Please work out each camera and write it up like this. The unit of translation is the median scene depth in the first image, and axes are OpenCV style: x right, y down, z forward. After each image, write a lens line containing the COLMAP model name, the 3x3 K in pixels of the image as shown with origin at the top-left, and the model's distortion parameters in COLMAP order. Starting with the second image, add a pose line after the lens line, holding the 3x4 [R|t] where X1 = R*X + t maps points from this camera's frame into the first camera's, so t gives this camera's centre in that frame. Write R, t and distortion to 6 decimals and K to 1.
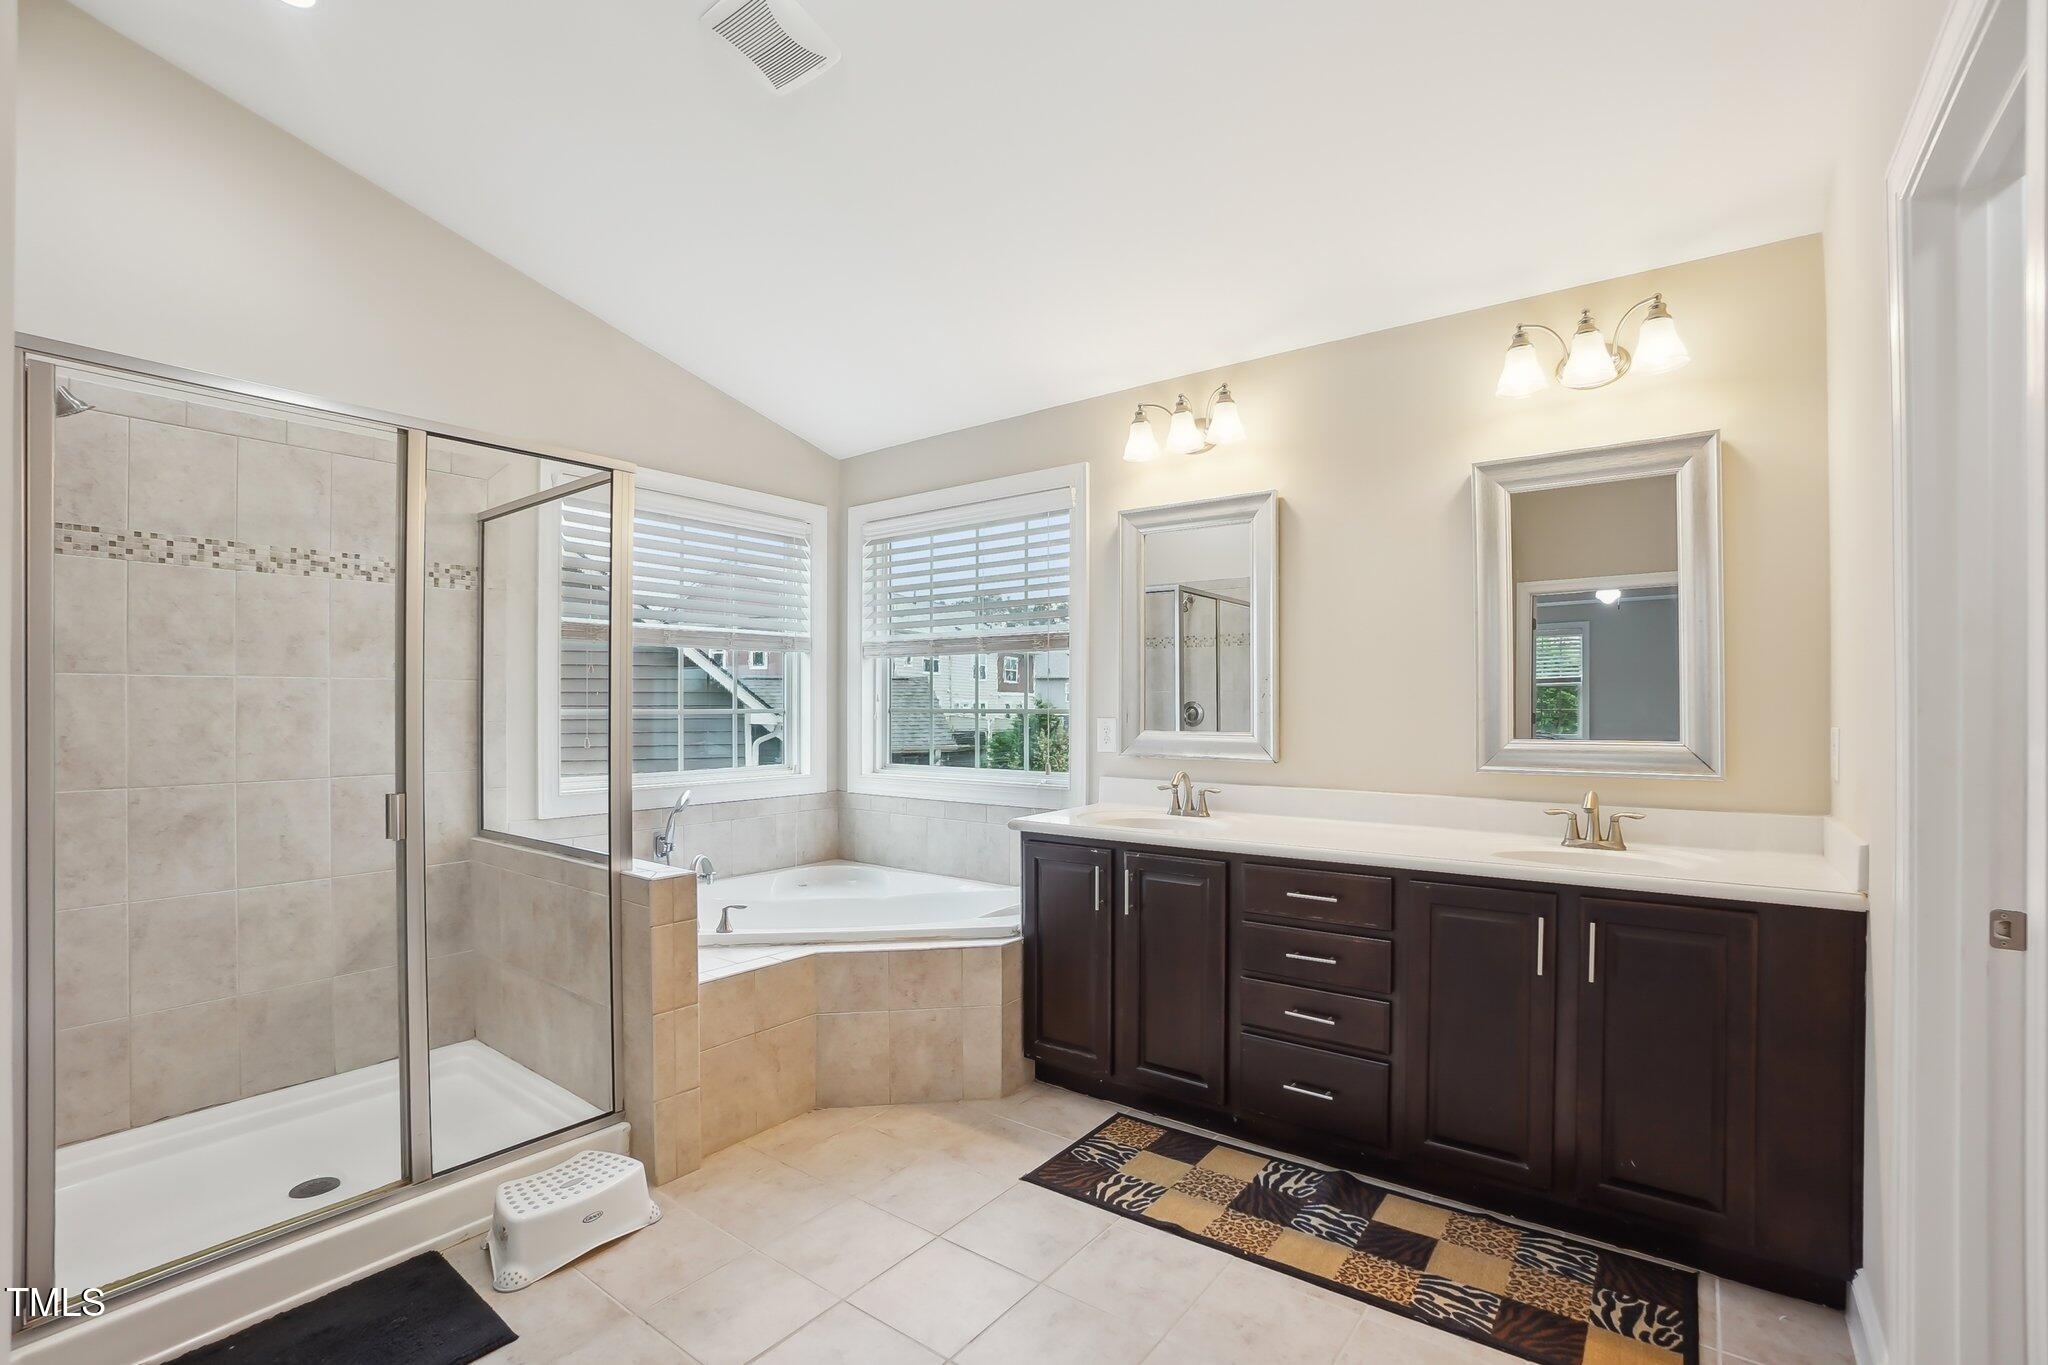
lens RADIAL K [[925.0, 0, 1035.9], [0, 925.0, 714.9], [0, 0, 1]] dist [-0.061742, 0.019809]
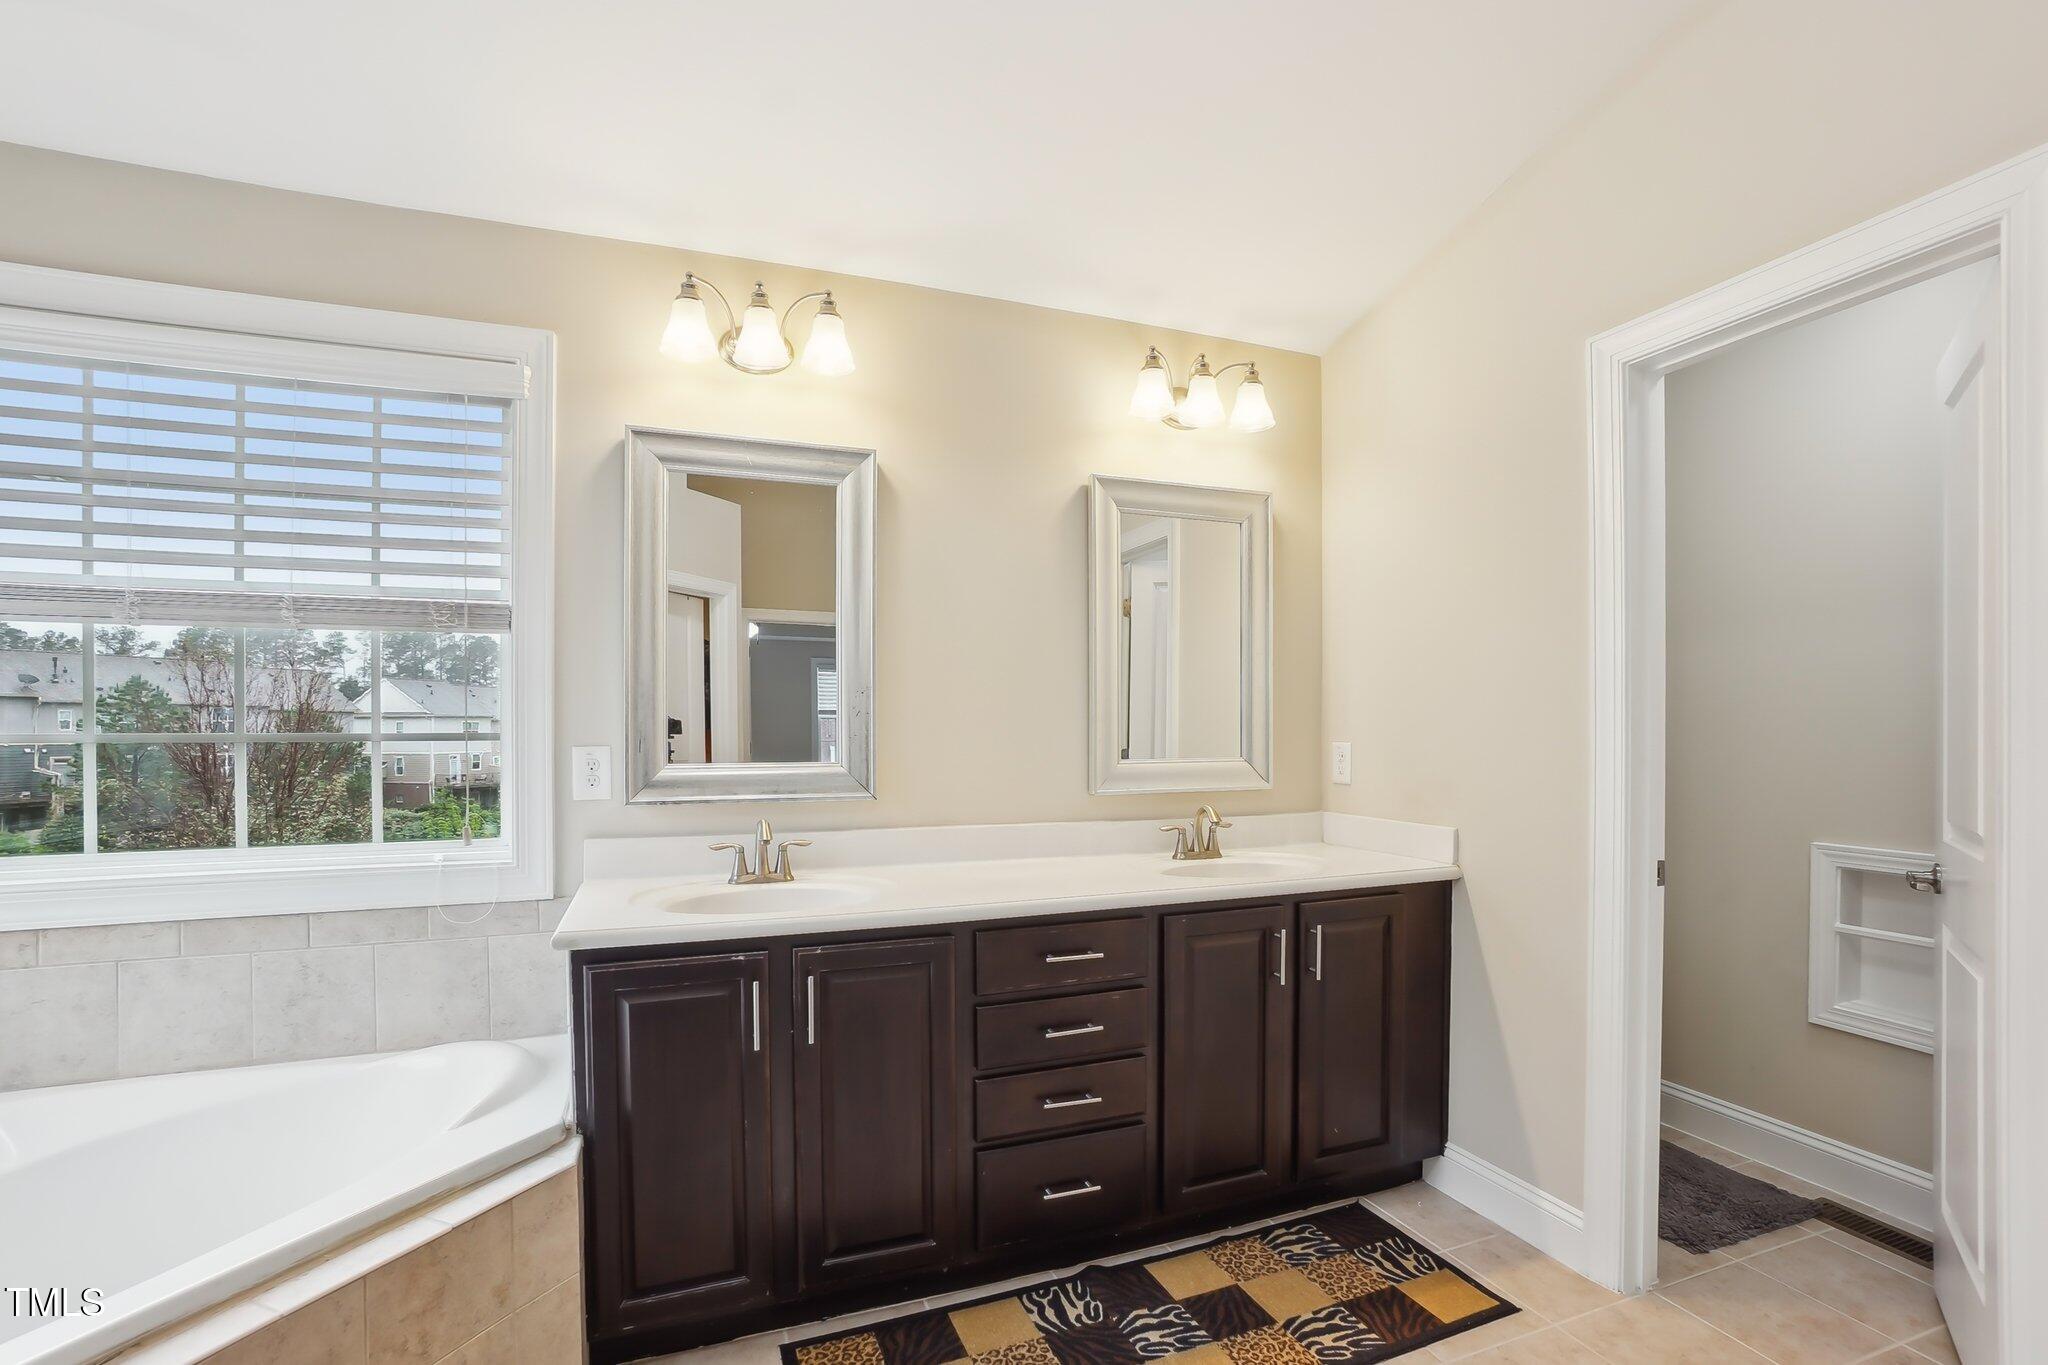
lens RADIAL K [[925.0, 0, 1042.4], [0, 925.0, 740.0], [0, 0, 1]] dist [-0.061742, 0.019809]
pose [[0.533126, -0.012665, 0.845941, -0.350241], [0.010709, 0.999909, 0.008221, -0.003495], [-0.845968, 0.004677, 0.533214, 0.493405]]
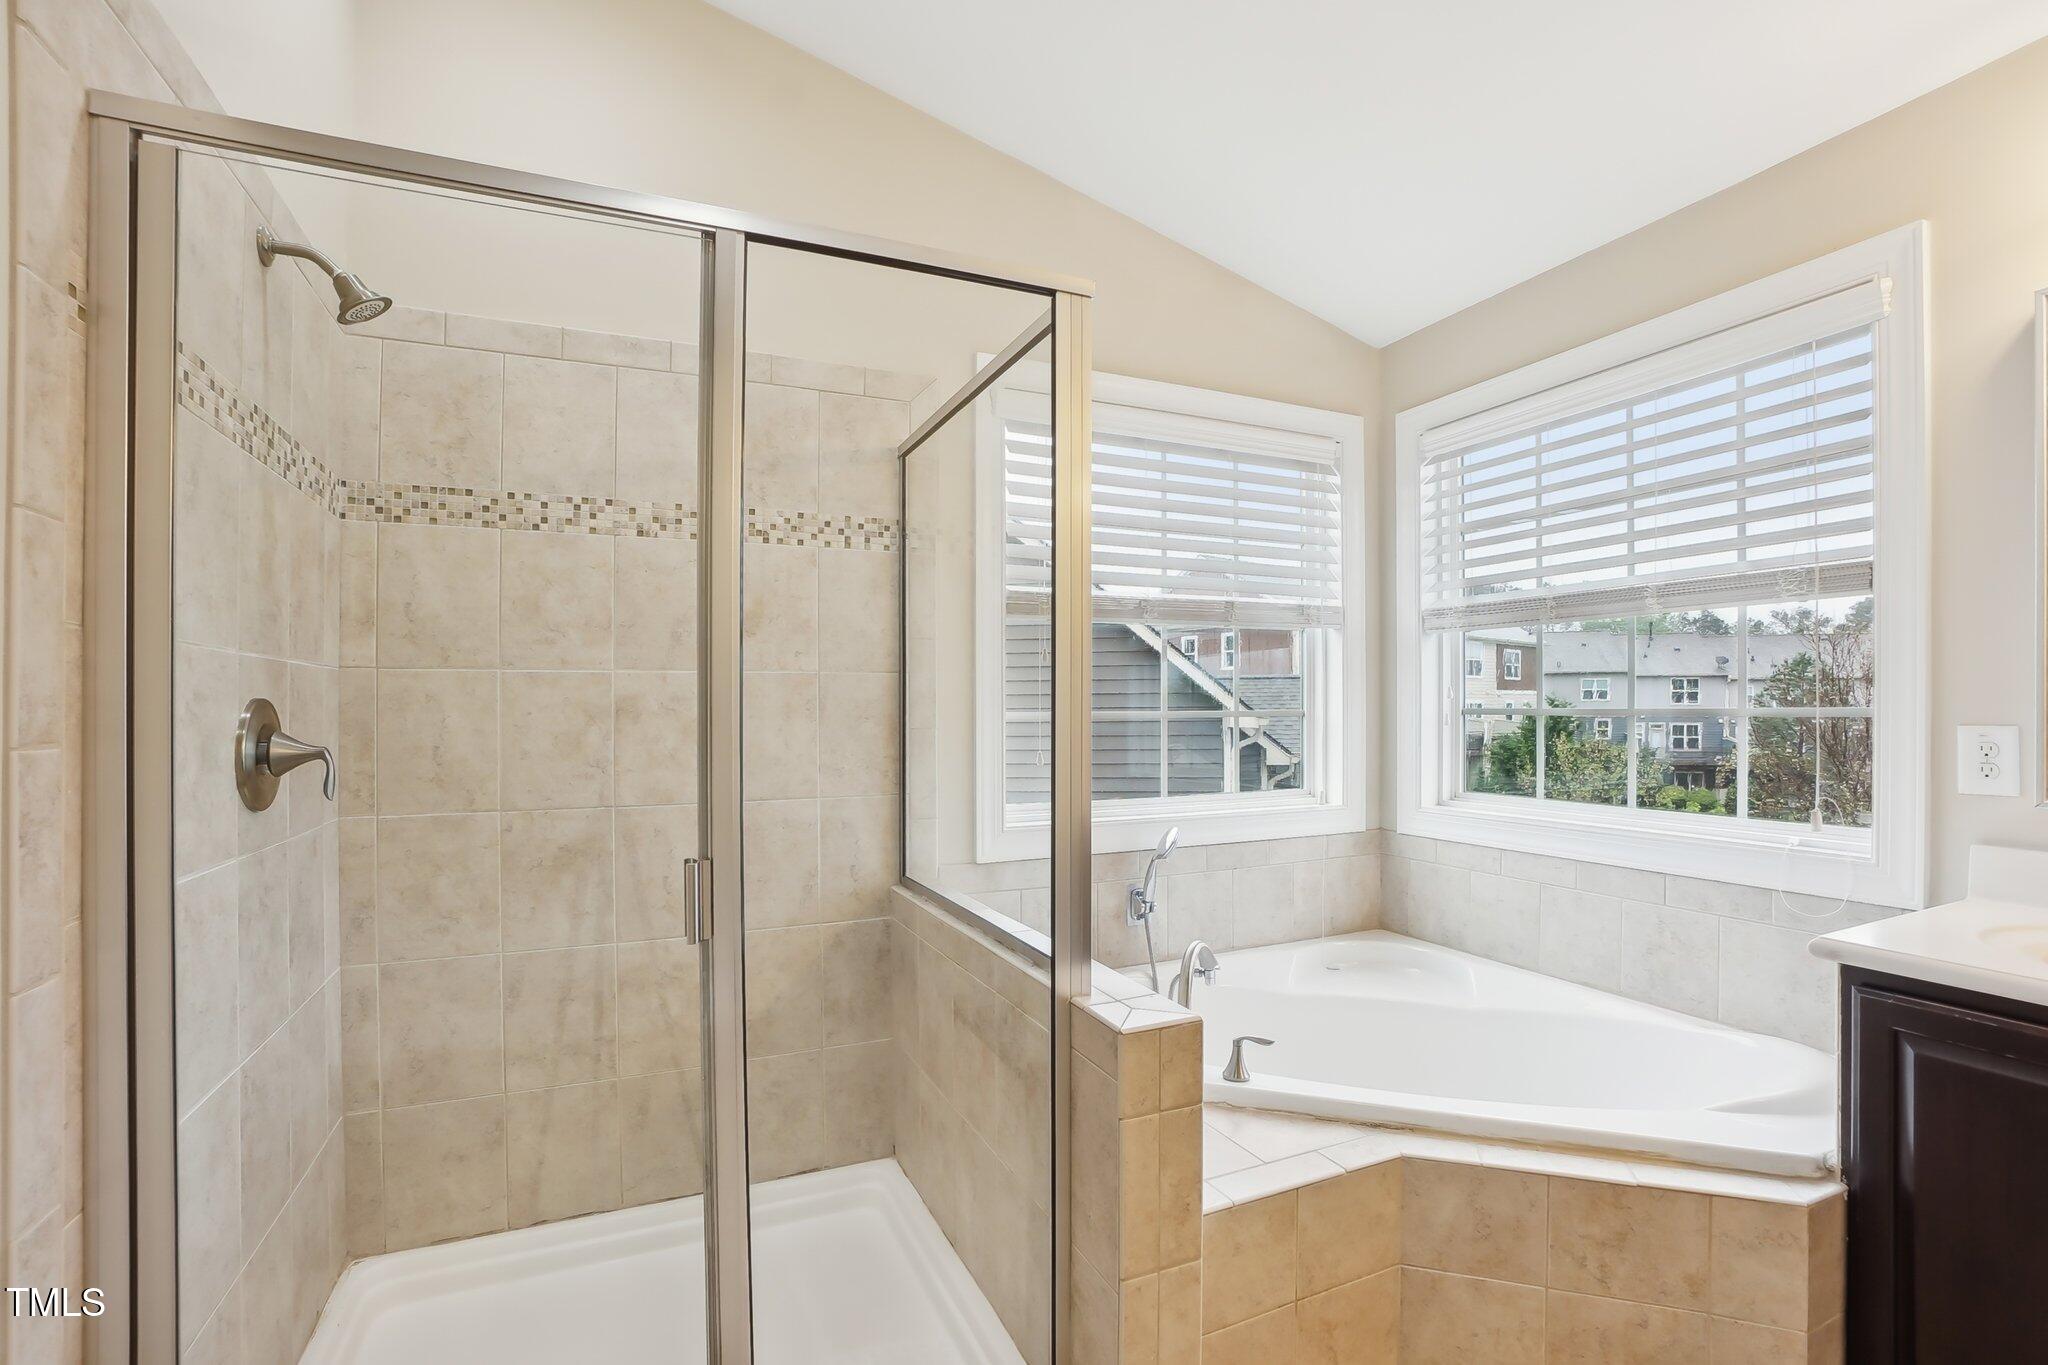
lens RADIAL K [[925.0, 0, 993.0], [0, 925.0, 695.2], [0, 0, 1]] dist [-0.061742, 0.019809]
pose [[0.857023, -0.012052, -0.515138, -0.166134], [0.000246, 0.999736, -0.022980, -0.003018], [0.515279, 0.019568, 0.856799, 0.400180]]
